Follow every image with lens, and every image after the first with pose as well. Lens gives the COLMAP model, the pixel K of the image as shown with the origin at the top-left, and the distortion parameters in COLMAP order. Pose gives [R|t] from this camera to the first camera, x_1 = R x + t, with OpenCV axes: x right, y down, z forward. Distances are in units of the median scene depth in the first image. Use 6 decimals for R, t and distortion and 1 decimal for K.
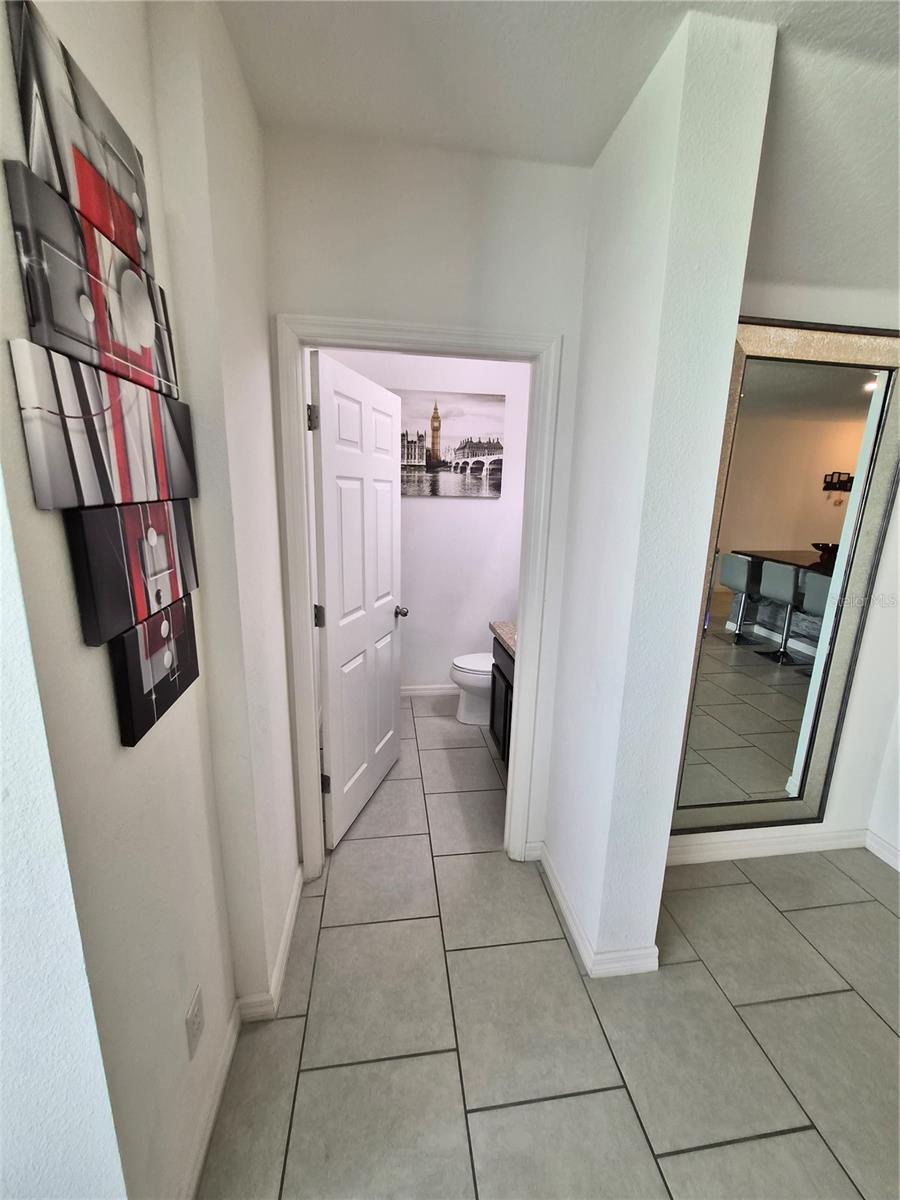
lens RADIAL K [[470.5, 0, 452.1], [0, 470.5, 596.9], [0, 0, 1]] dist [-0.002288, -0.000084]
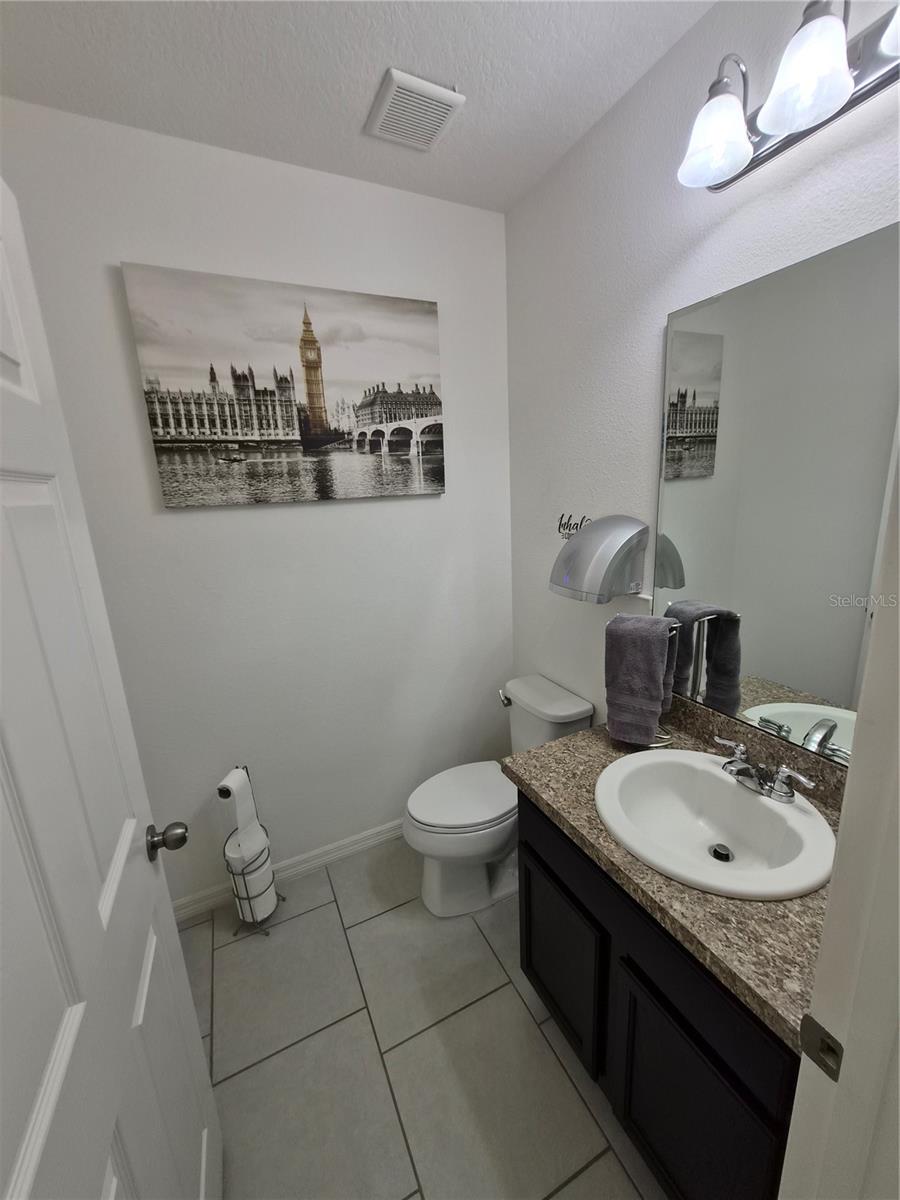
lens RADIAL K [[470.5, 0, 448.6], [0, 470.5, 594.9], [0, 0, 1]] dist [-0.002288, -0.000084]
pose [[0.948872, -0.137103, 0.284333, -0.070673], [0.135636, 0.990445, 0.024943, -0.108558], [-0.285035, 0.014898, 0.958401, 0.478435]]
